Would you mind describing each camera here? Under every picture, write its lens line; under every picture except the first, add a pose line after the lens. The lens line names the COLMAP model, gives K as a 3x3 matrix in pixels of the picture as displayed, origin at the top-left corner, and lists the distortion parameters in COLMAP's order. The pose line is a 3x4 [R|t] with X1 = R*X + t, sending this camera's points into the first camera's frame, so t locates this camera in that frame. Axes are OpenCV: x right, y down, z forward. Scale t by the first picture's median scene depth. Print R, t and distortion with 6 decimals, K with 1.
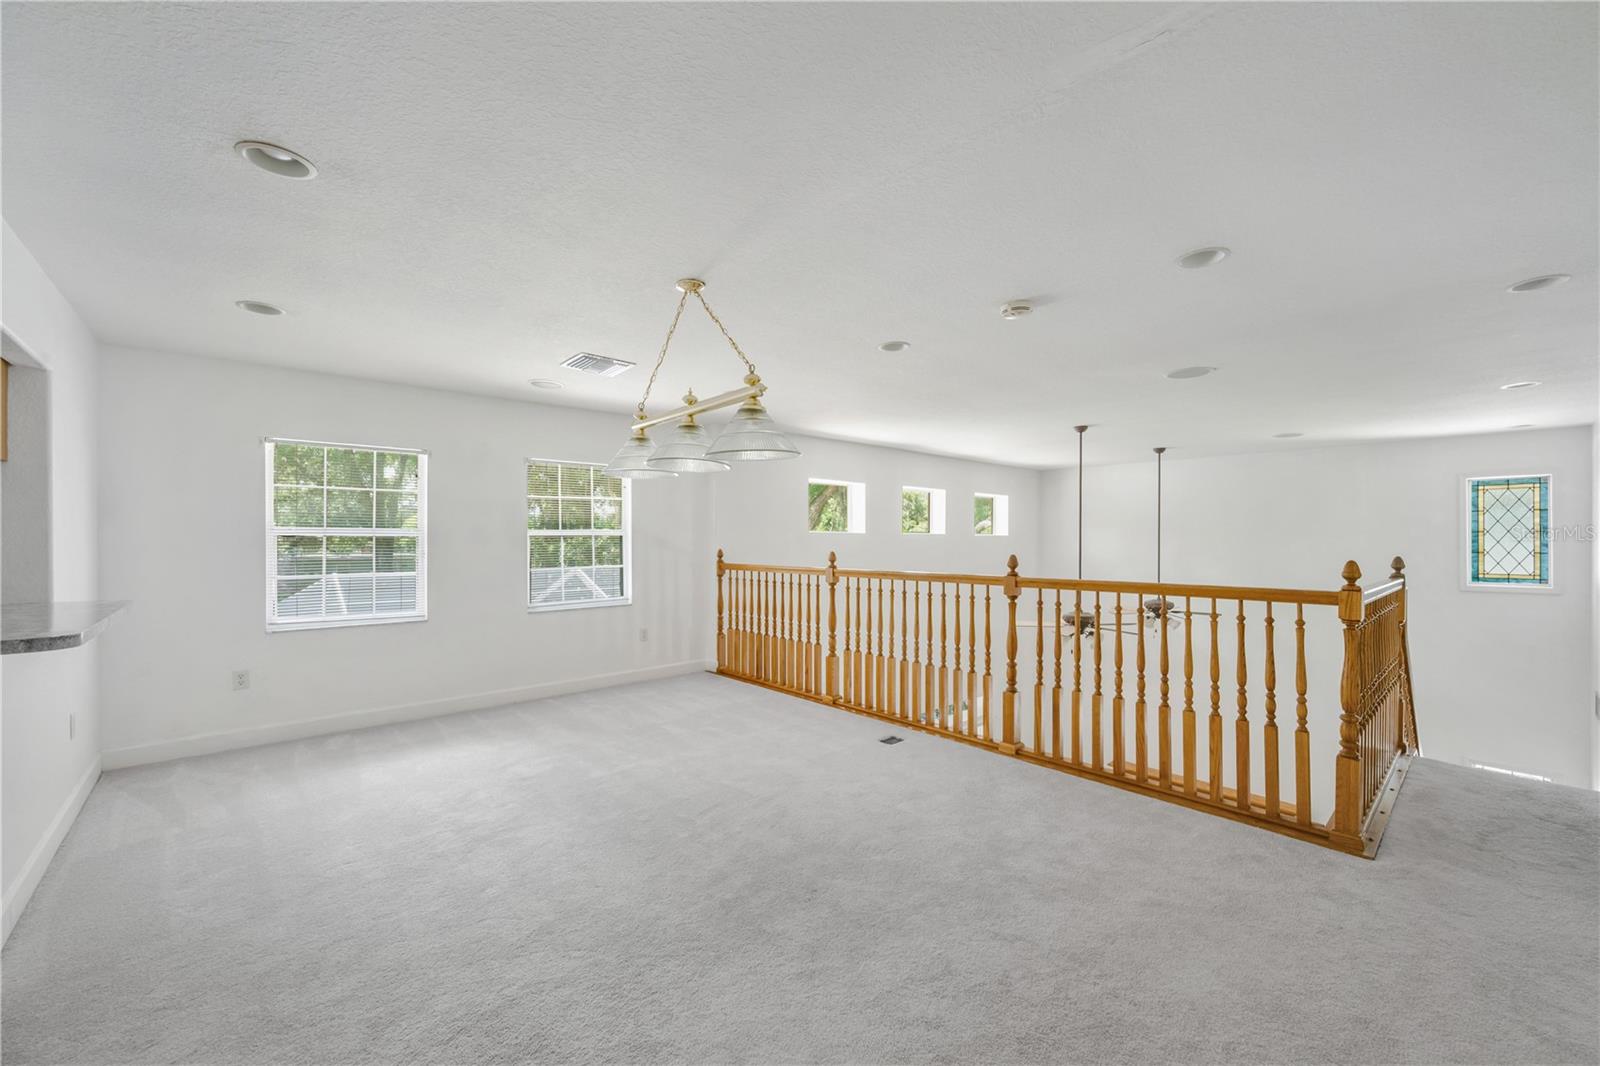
lens RADIAL K [[632.4, 0, 813.7], [0, 632.4, 537.8], [0, 0, 1]] dist [-0.000602, 0.000112]
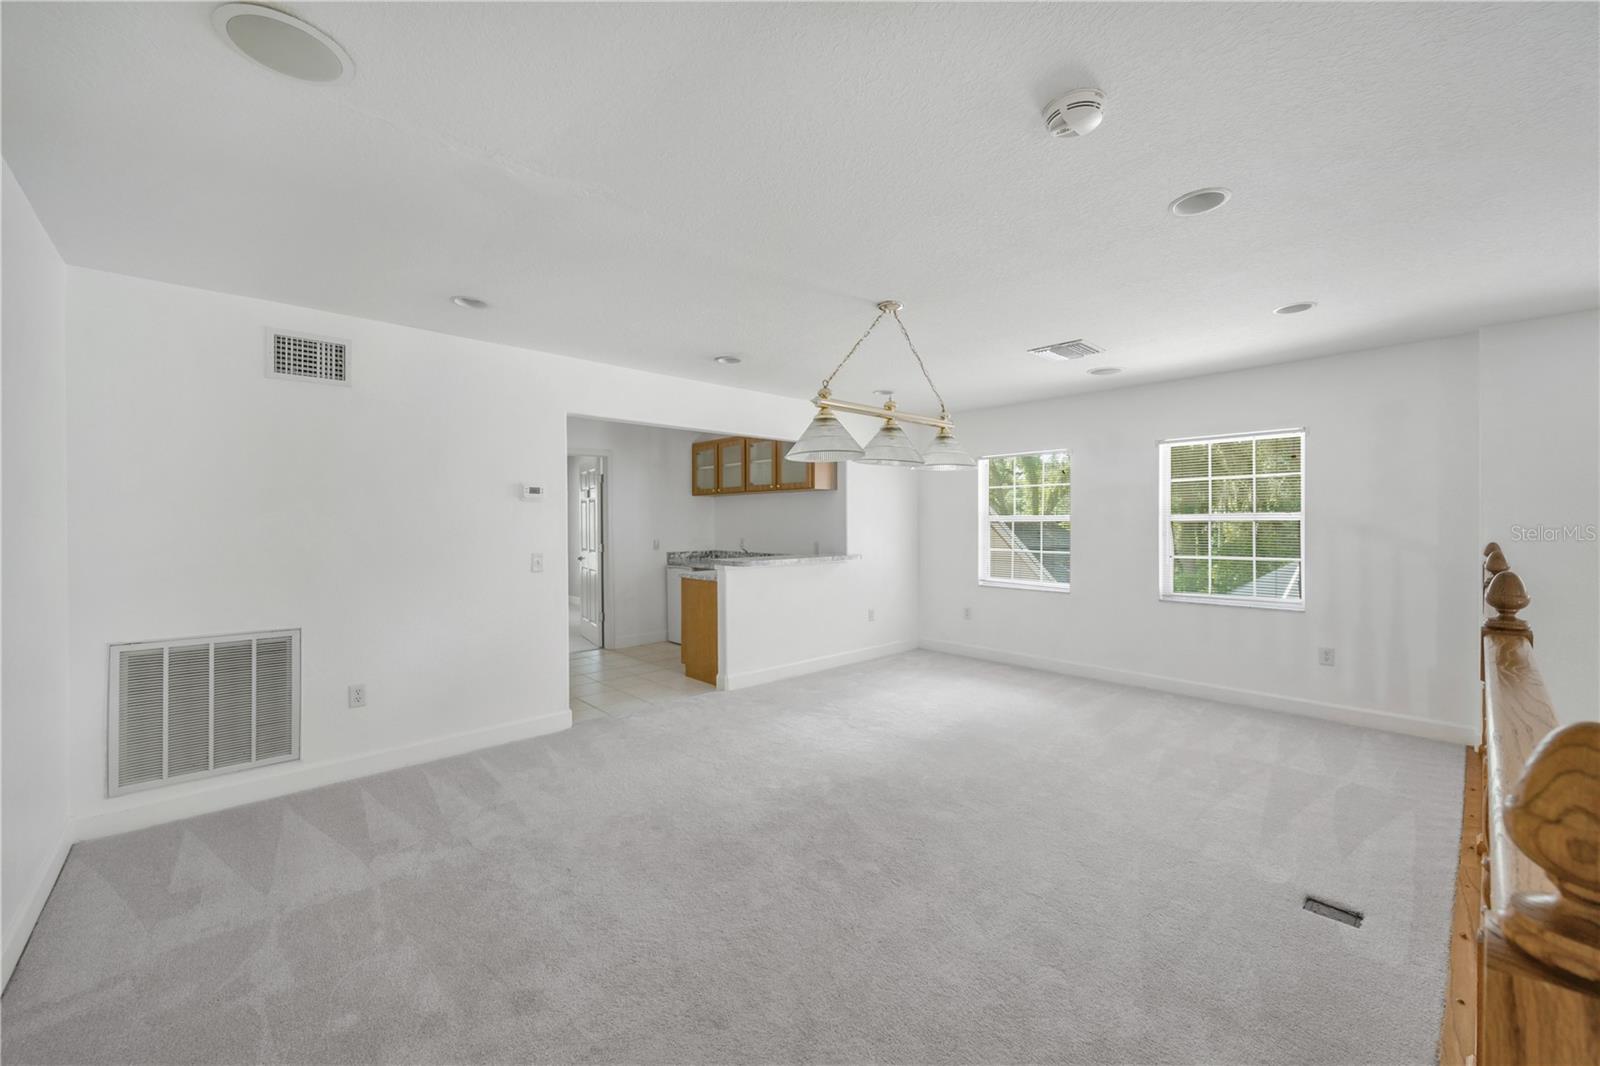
lens RADIAL K [[632.4, 0, 795.0], [0, 632.4, 525.9], [0, 0, 1]] dist [-0.000602, 0.000112]
pose [[-0.009011, 0.004399, -0.999950, 0.444303], [0.001774, 0.999989, 0.004383, -0.000338], [0.999958, -0.001734, -0.009019, 0.387173]]
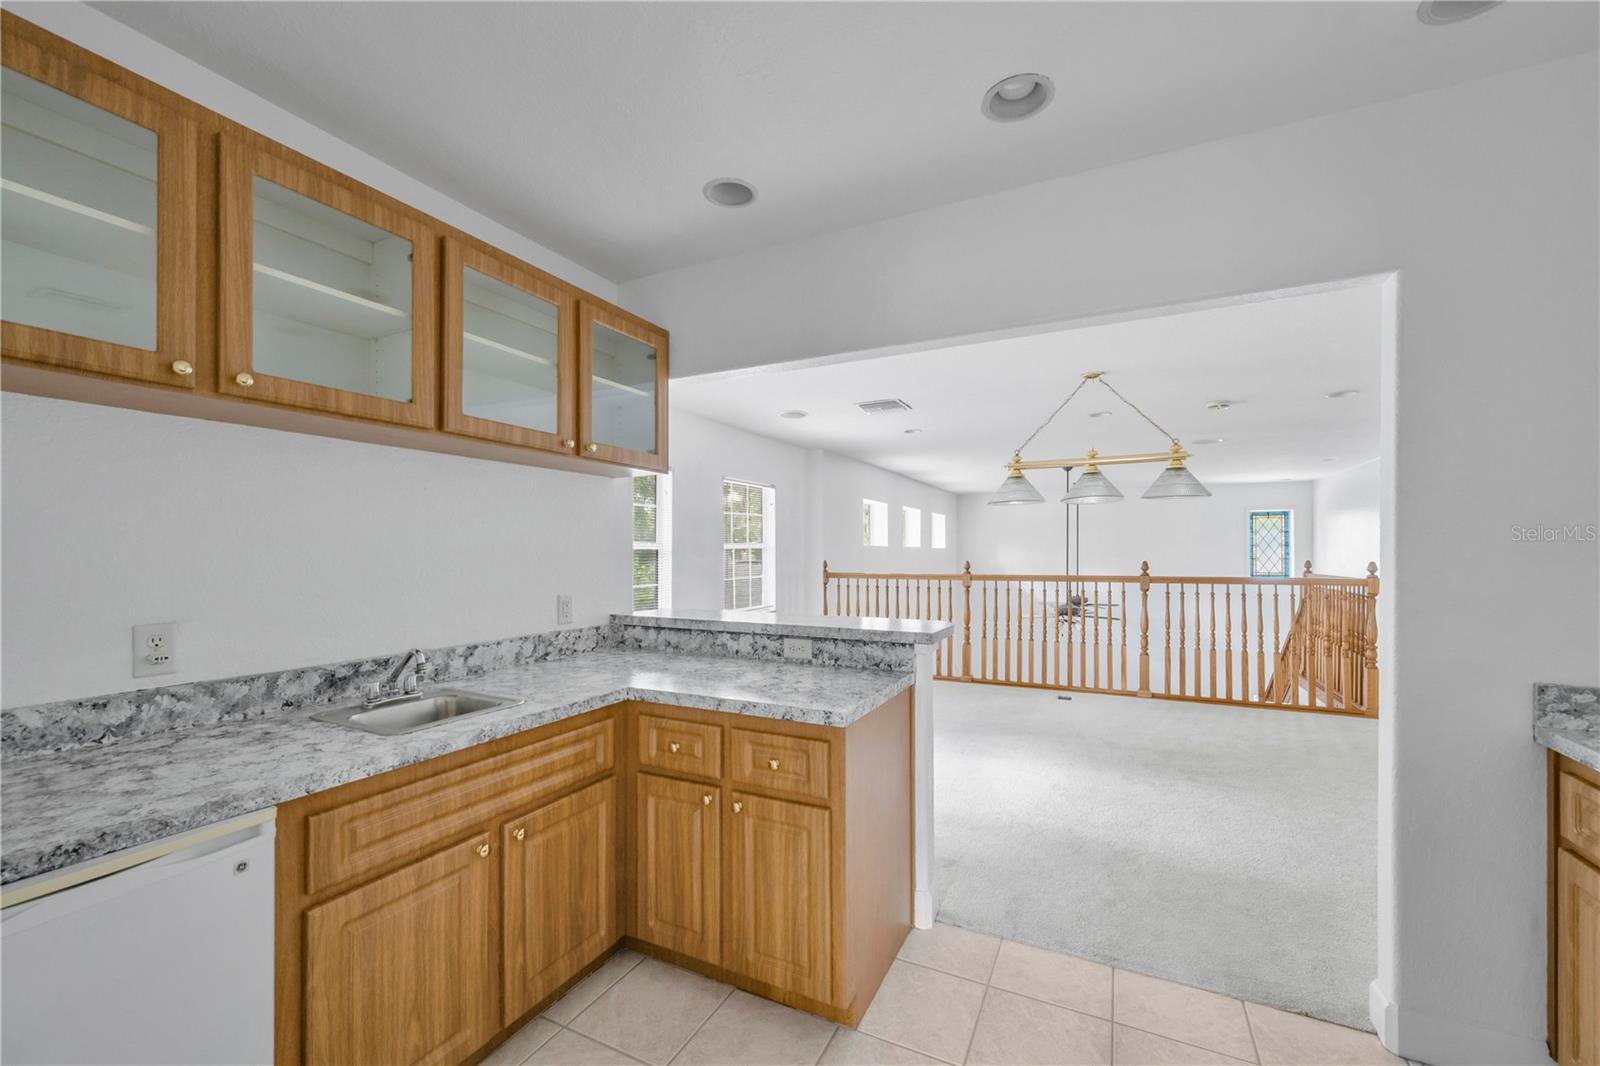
lens RADIAL K [[632.4, 0, 807.2], [0, 632.4, 545.9], [0, 0, 1]] dist [-0.000602, 0.000112]
pose [[0.932722, 0.000758, 0.360595, -0.615373], [0.002012, 0.999971, -0.007306, 0.000391], [-0.360590, 0.007540, 0.932694, -0.053371]]
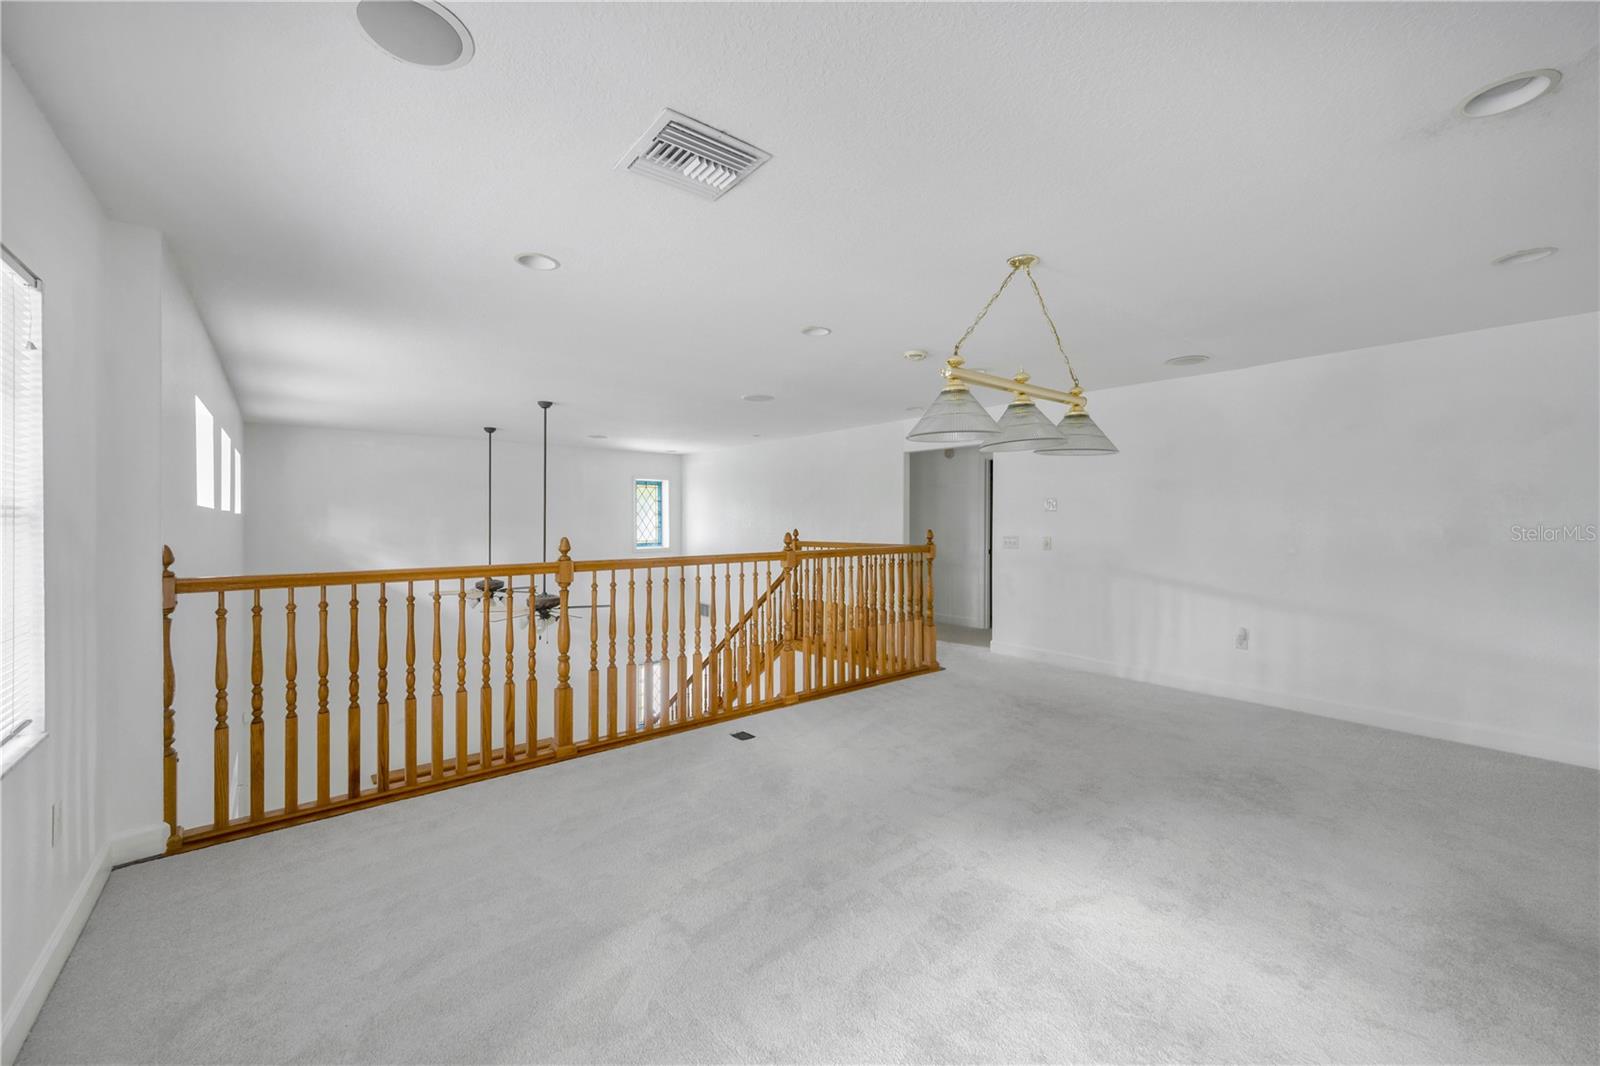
lens RADIAL K [[632.4, 0, 807.4], [0, 632.4, 523.3], [0, 0, 1]] dist [-0.000602, 0.000112]
pose [[0.054613, -0.007369, 0.998480, -0.554368], [-0.000735, 0.999972, 0.007420, 0.000599], [-0.998507, -0.001139, 0.054606, 0.591667]]
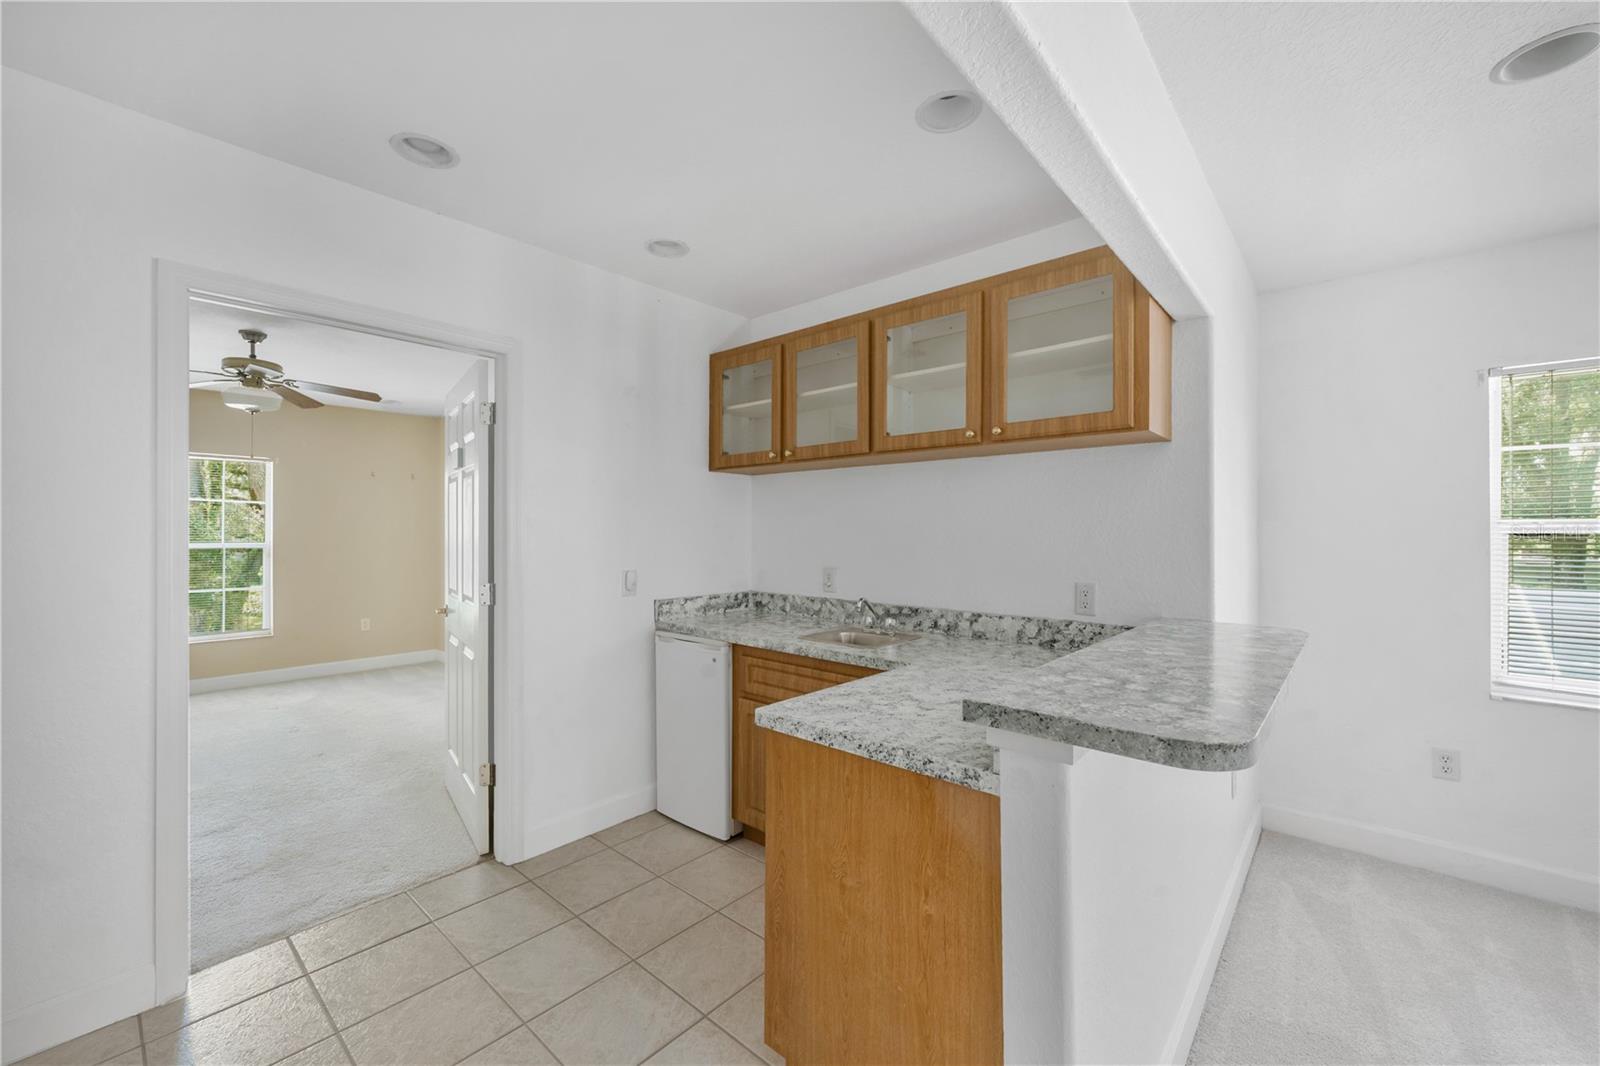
lens RADIAL K [[632.4, 0, 803.2], [0, 632.4, 528.4], [0, 0, 1]] dist [-0.000602, 0.000112]
pose [[0.110987, -0.006887, -0.993798, -0.232014], [-0.005574, 0.999956, -0.007552, -0.000188], [0.993806, 0.006378, 0.110943, 0.195639]]
